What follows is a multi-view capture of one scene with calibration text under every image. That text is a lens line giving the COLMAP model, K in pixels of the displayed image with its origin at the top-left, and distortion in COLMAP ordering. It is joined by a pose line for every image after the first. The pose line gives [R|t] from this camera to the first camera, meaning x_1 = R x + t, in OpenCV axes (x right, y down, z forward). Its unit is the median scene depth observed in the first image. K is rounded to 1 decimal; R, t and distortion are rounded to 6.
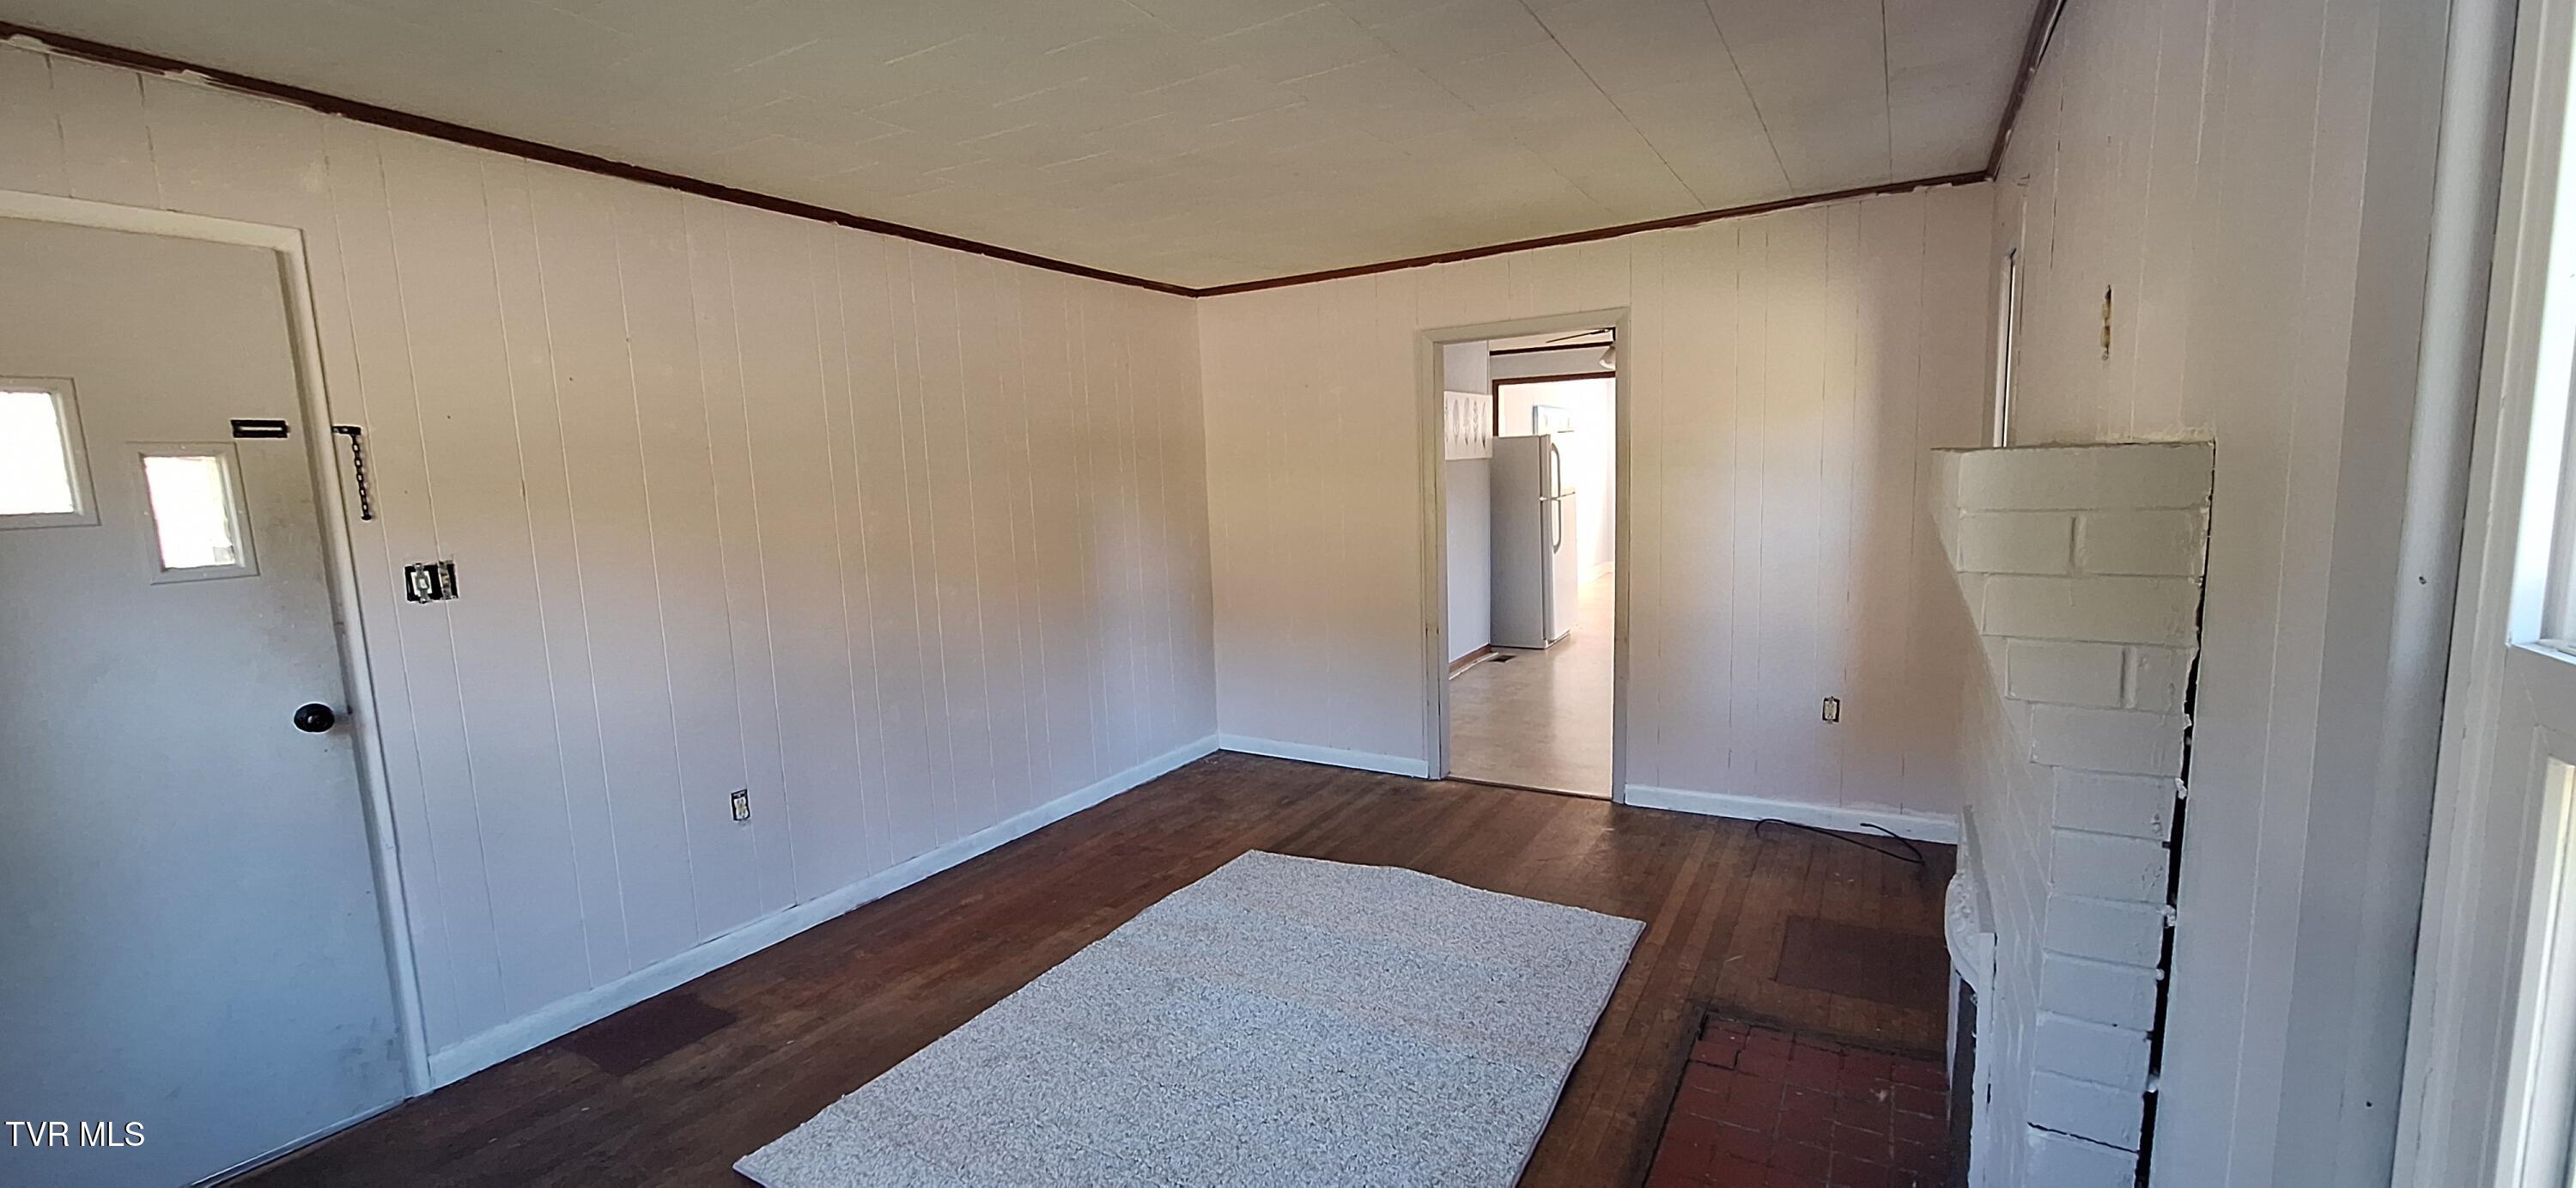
lens RADIAL K [[1022.3, 0, 1296.2], [0, 1022.3, 604.3], [0, 0, 1]] dist [-0.002809, 0.000199]
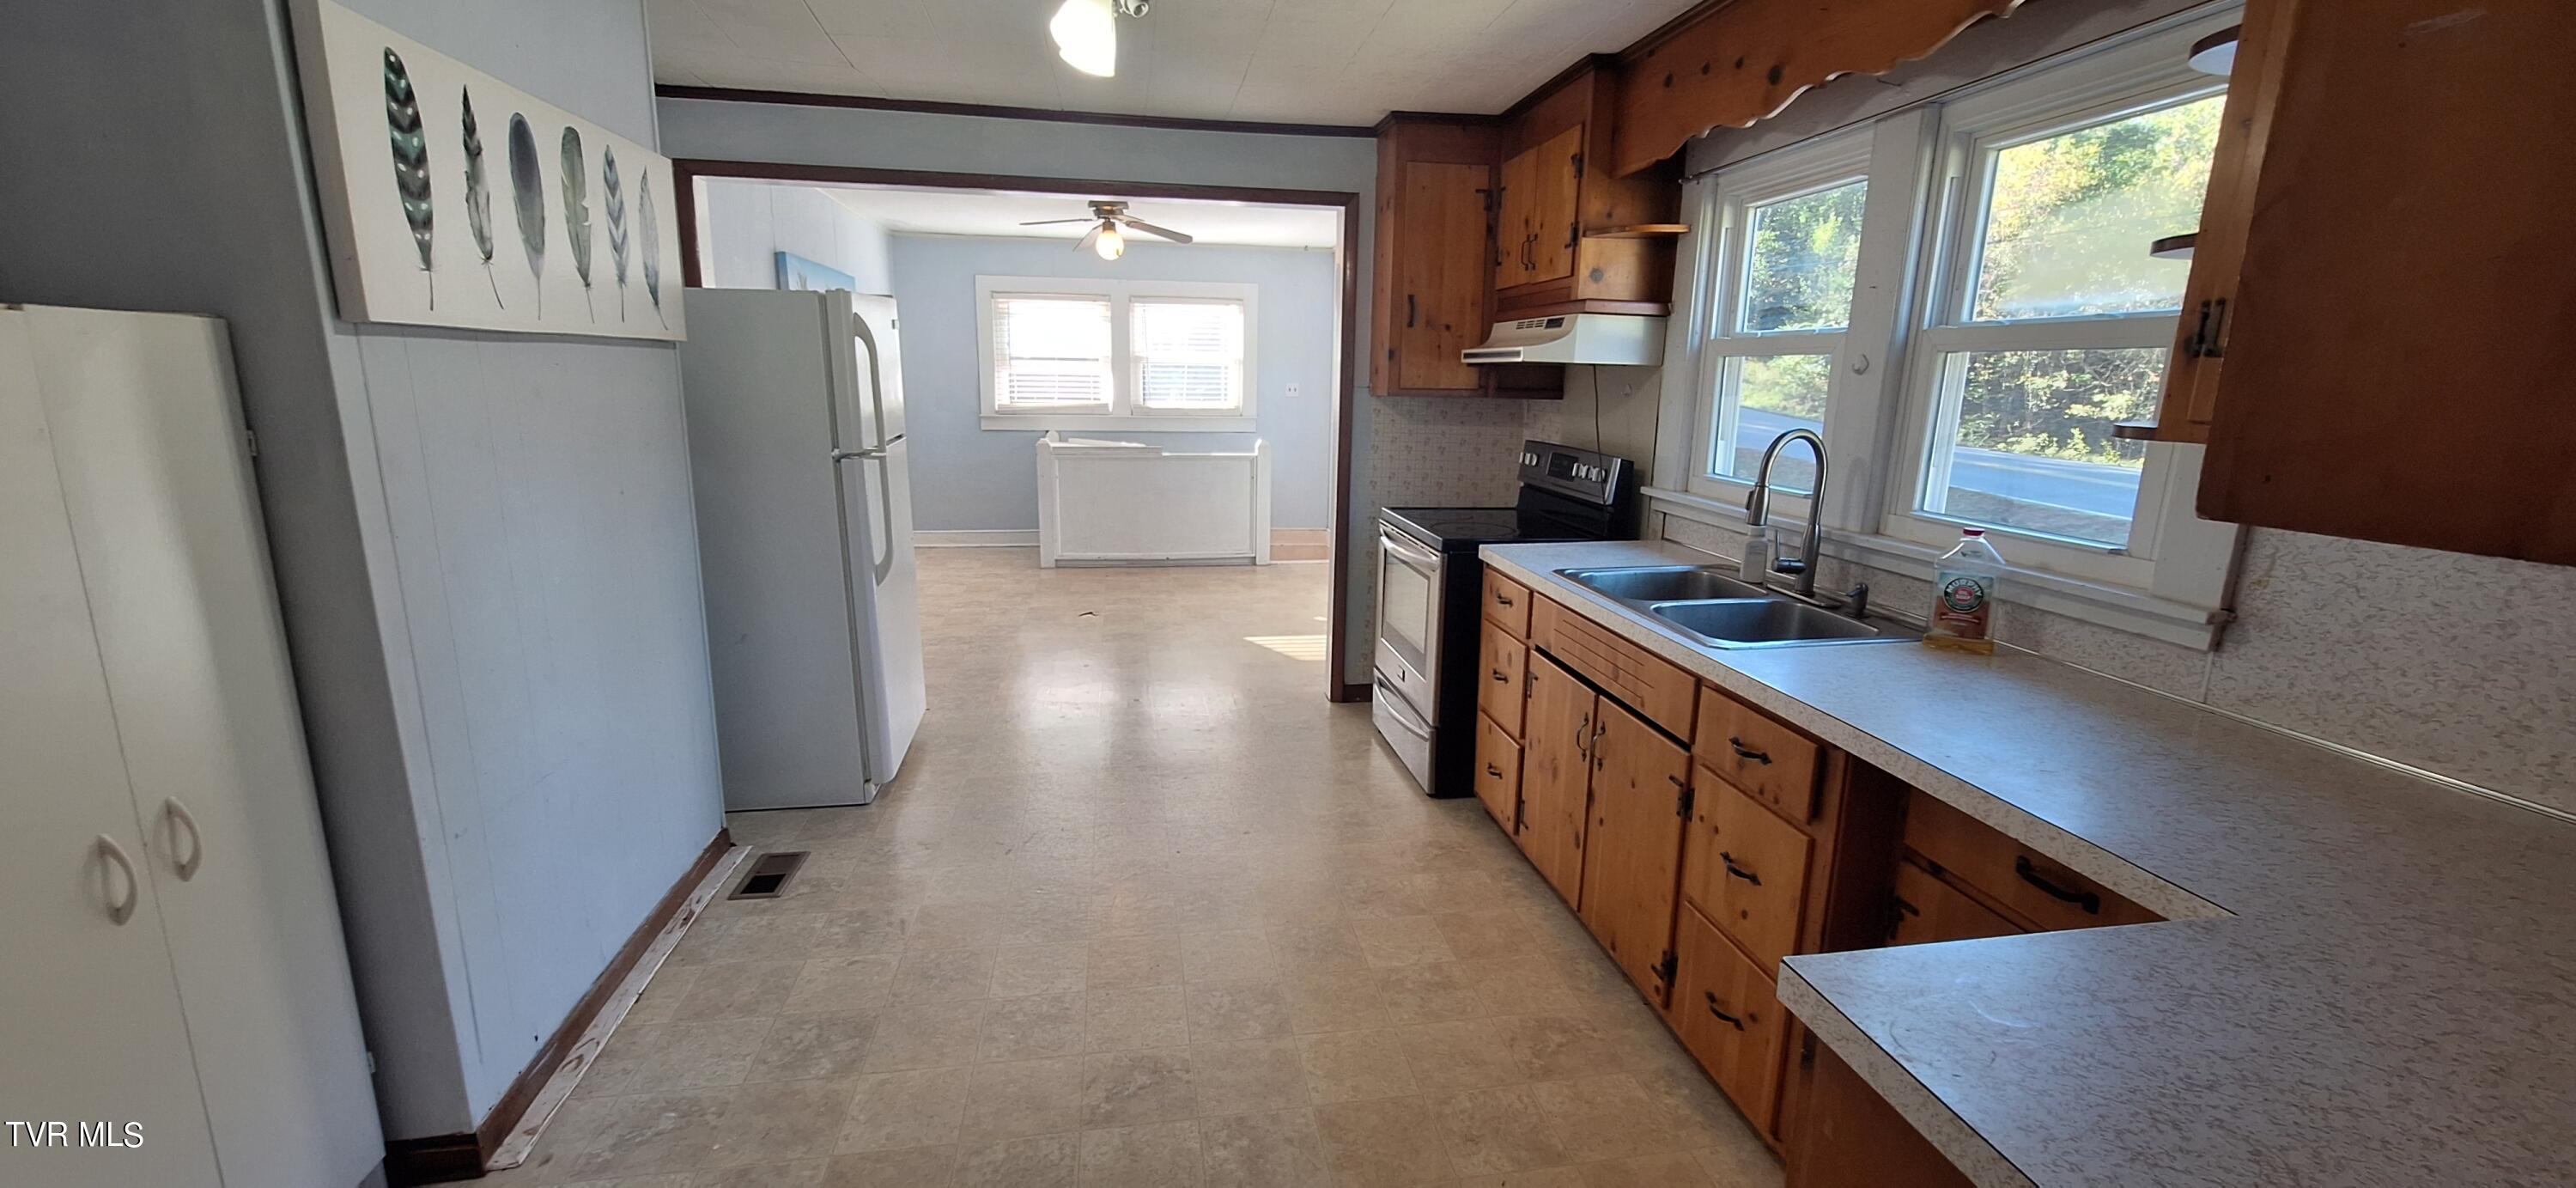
lens RADIAL K [[1022.3, 0, 1296.2], [0, 1022.3, 604.3], [0, 0, 1]] dist [-0.002809, 0.000199]
pose [[0.758871, -0.092490, 0.644640, 0.111471], [0.040237, 0.994631, 0.095338, -0.074863], [-0.649997, -0.046411, 0.758518, 0.569036]]
